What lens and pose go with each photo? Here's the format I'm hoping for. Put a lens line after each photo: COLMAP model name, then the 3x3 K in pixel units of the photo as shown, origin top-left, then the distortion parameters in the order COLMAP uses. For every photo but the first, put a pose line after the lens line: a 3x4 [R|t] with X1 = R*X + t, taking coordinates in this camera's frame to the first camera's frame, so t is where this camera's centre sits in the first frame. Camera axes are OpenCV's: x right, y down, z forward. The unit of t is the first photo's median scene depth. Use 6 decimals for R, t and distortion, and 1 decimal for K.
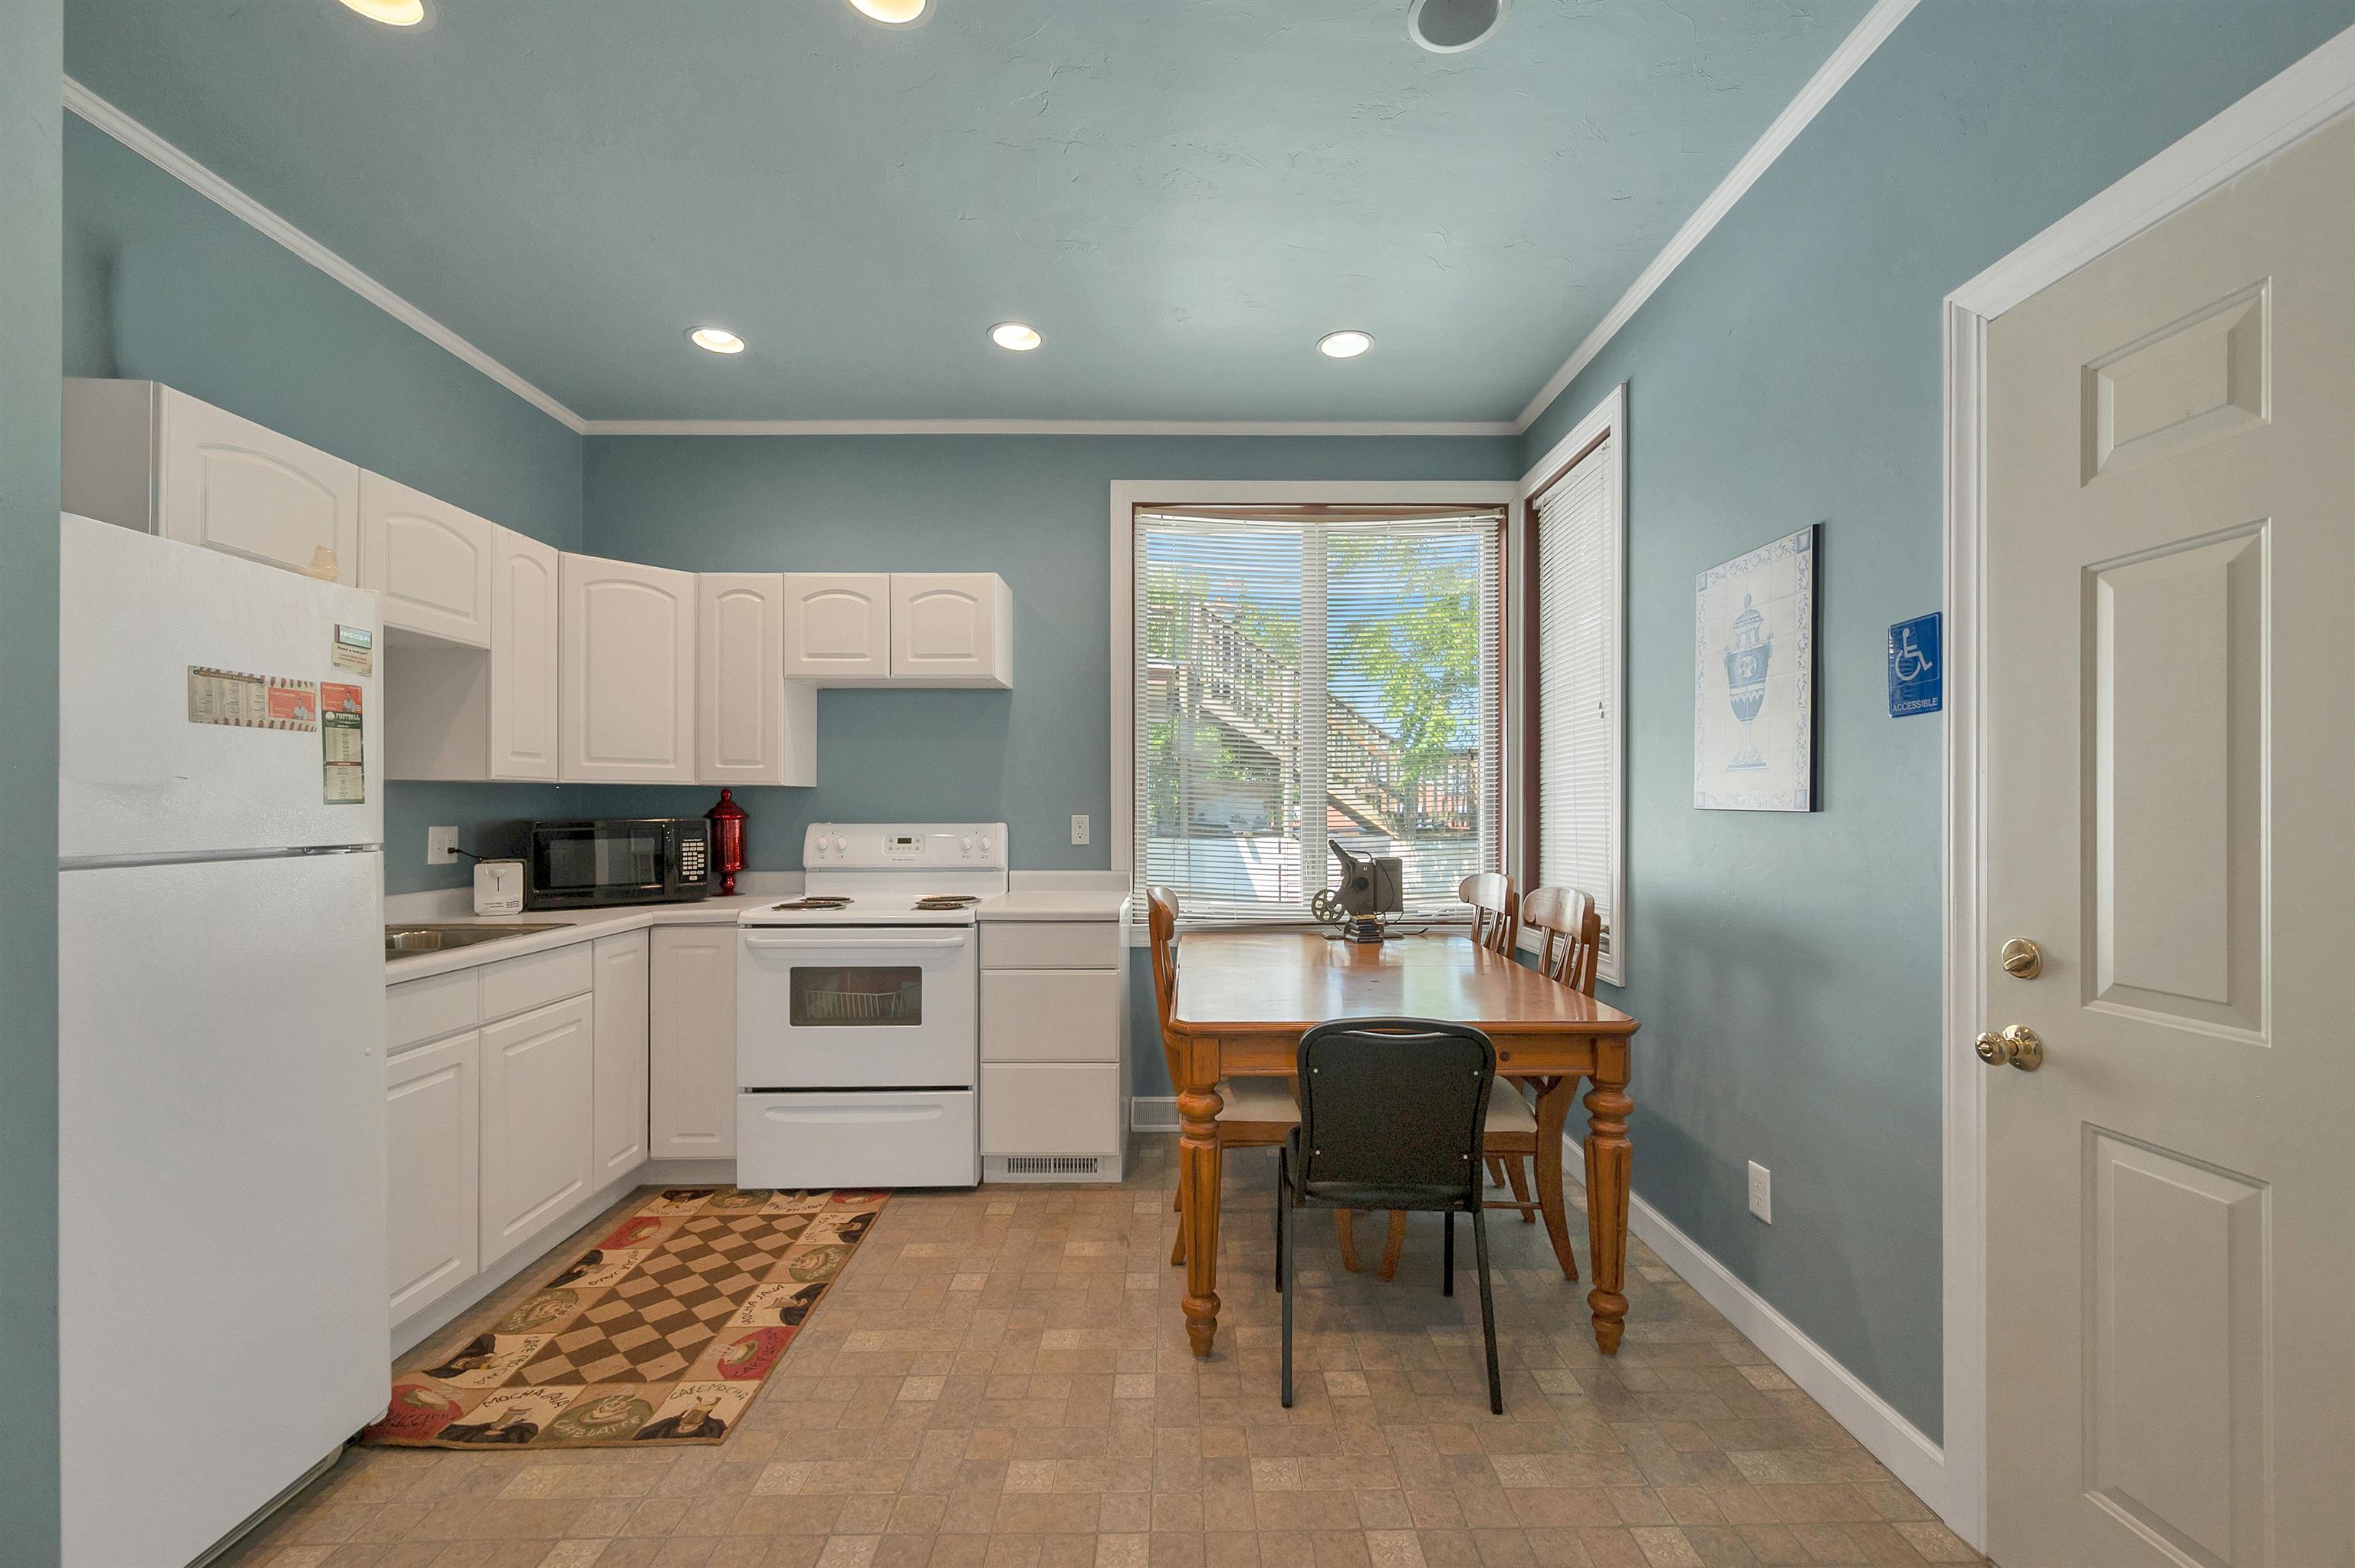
lens RADIAL K [[941.9, 0, 1186.6], [0, 941.9, 812.6], [0, 0, 1]] dist [0.005964, -0.001362]
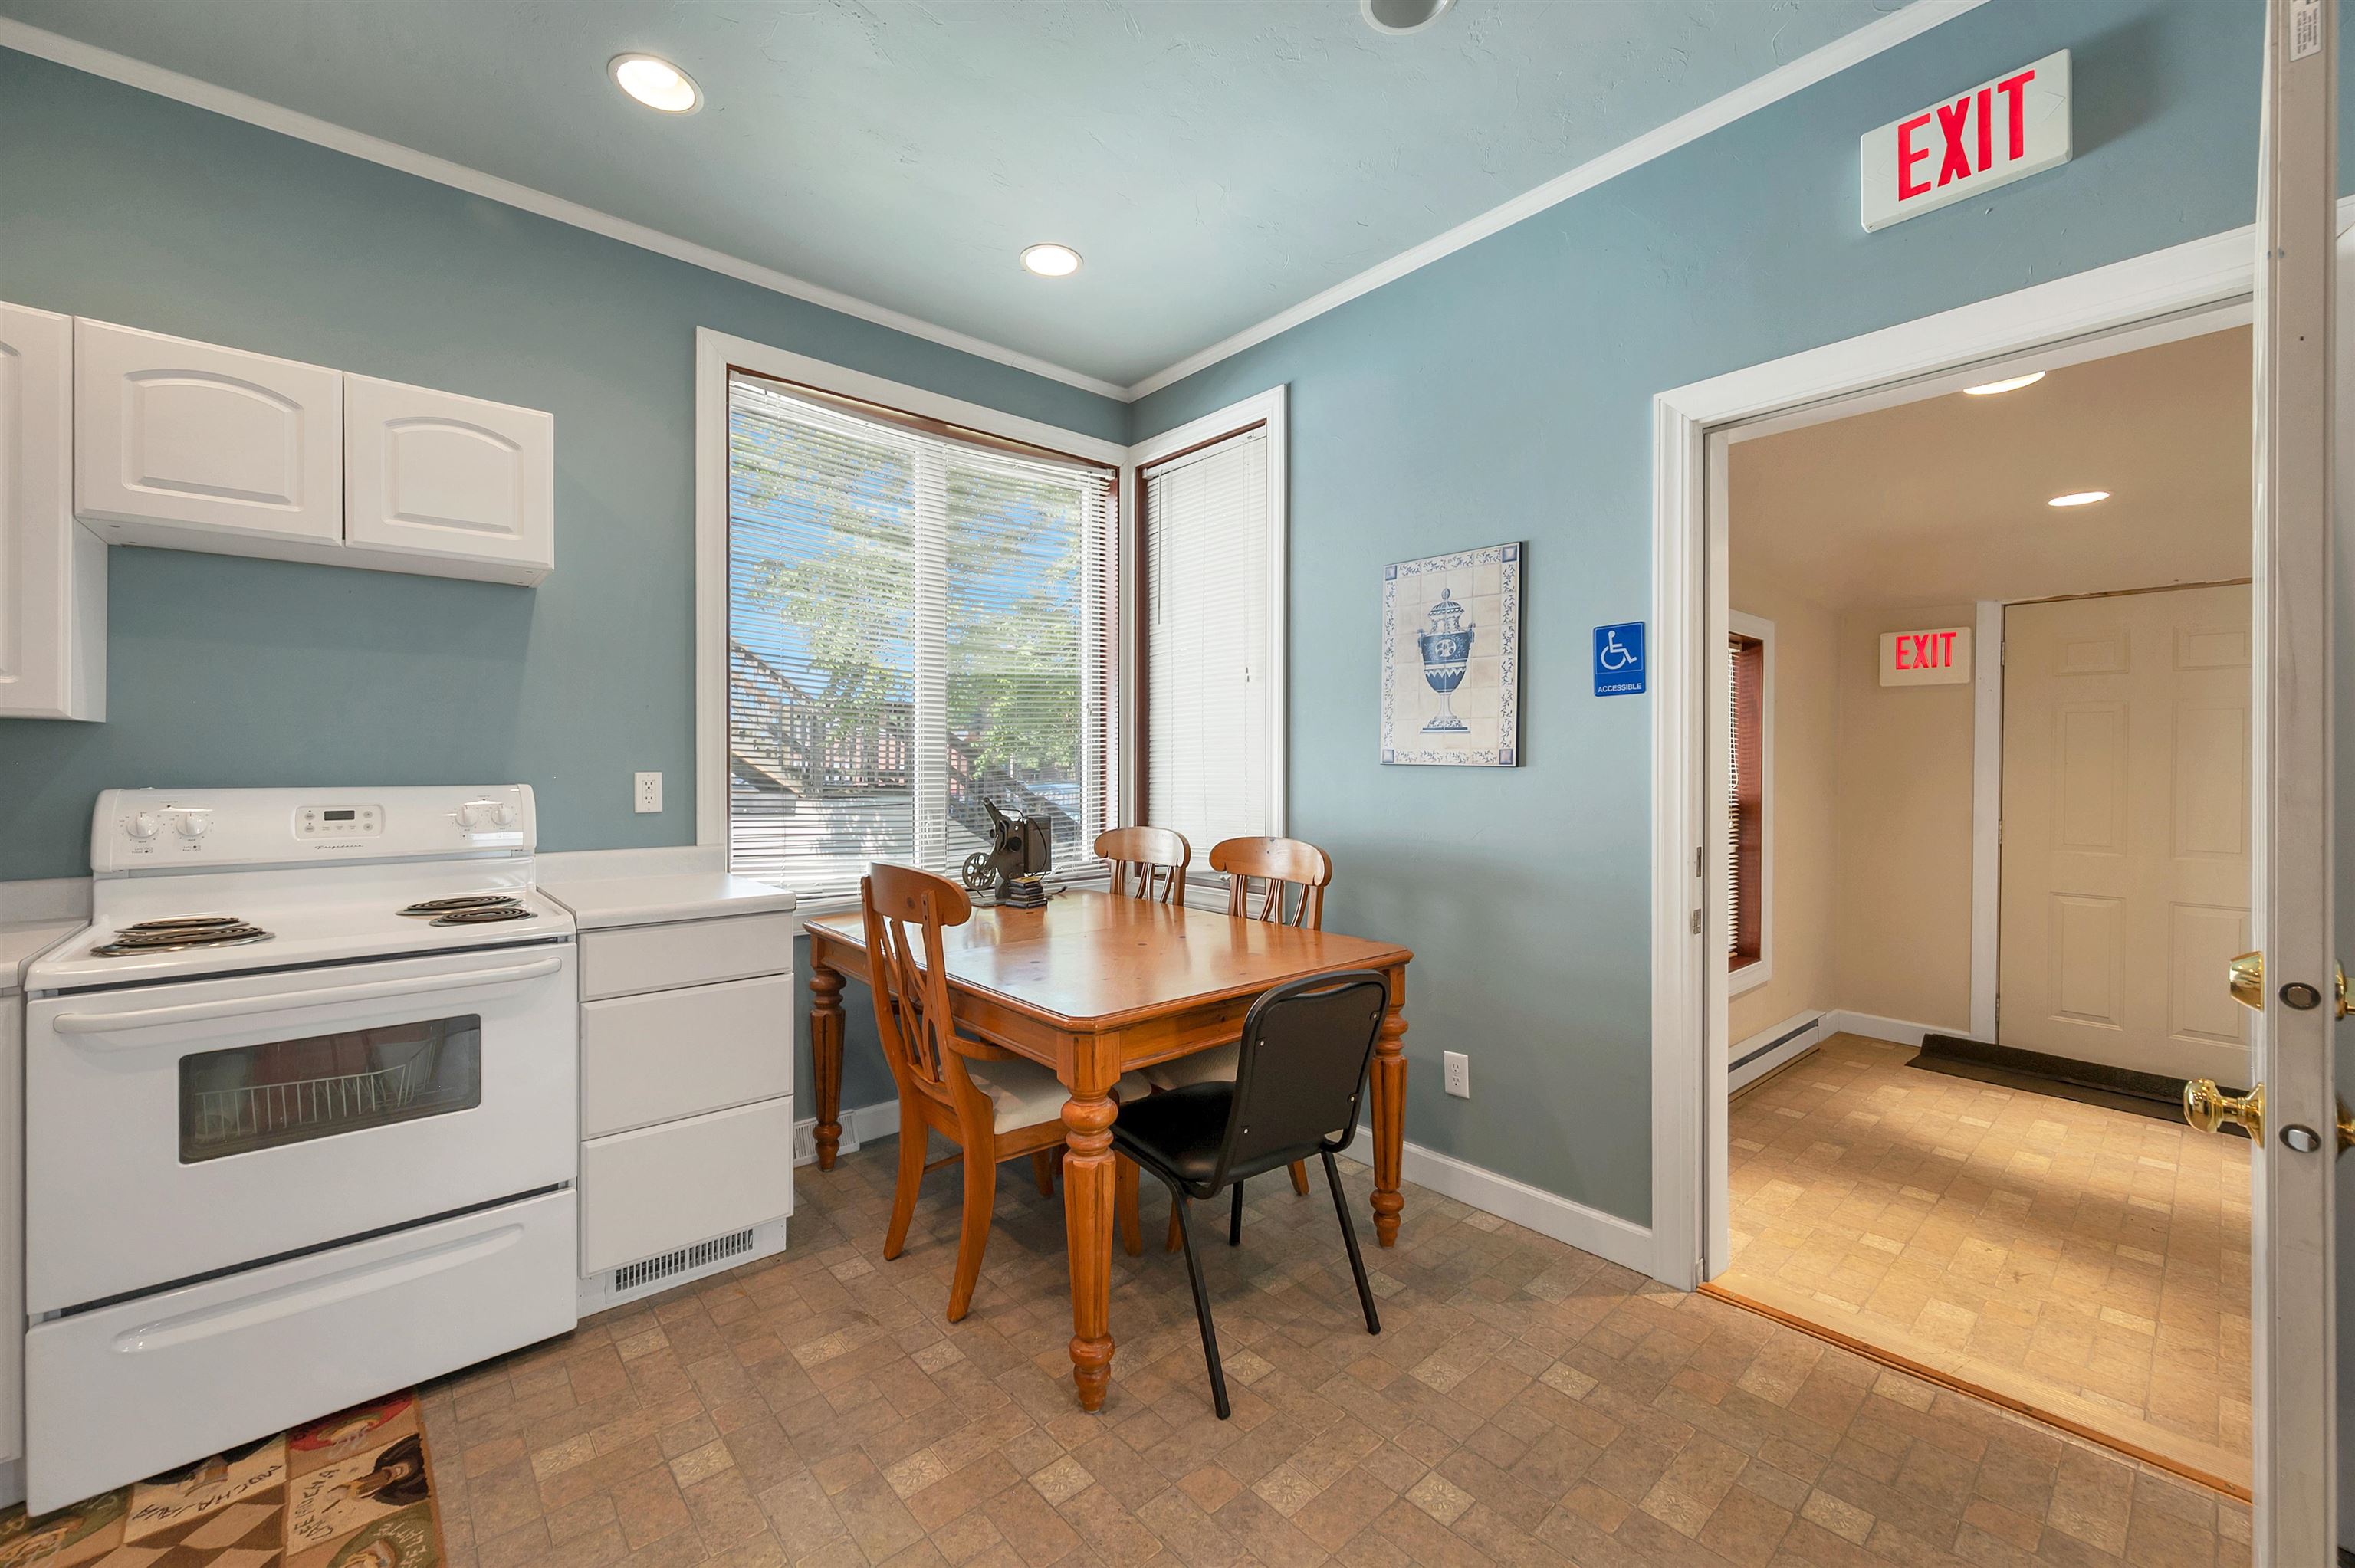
lens RADIAL K [[941.9, 0, 1184.0], [0, 941.9, 769.0], [0, 0, 1]] dist [0.005964, -0.001362]
pose [[0.758685, -0.001999, 0.651454, -0.338472], [0.001702, 0.999998, 0.001087, 0.000326], [-0.651455, 0.000284, 0.758687, 0.216976]]
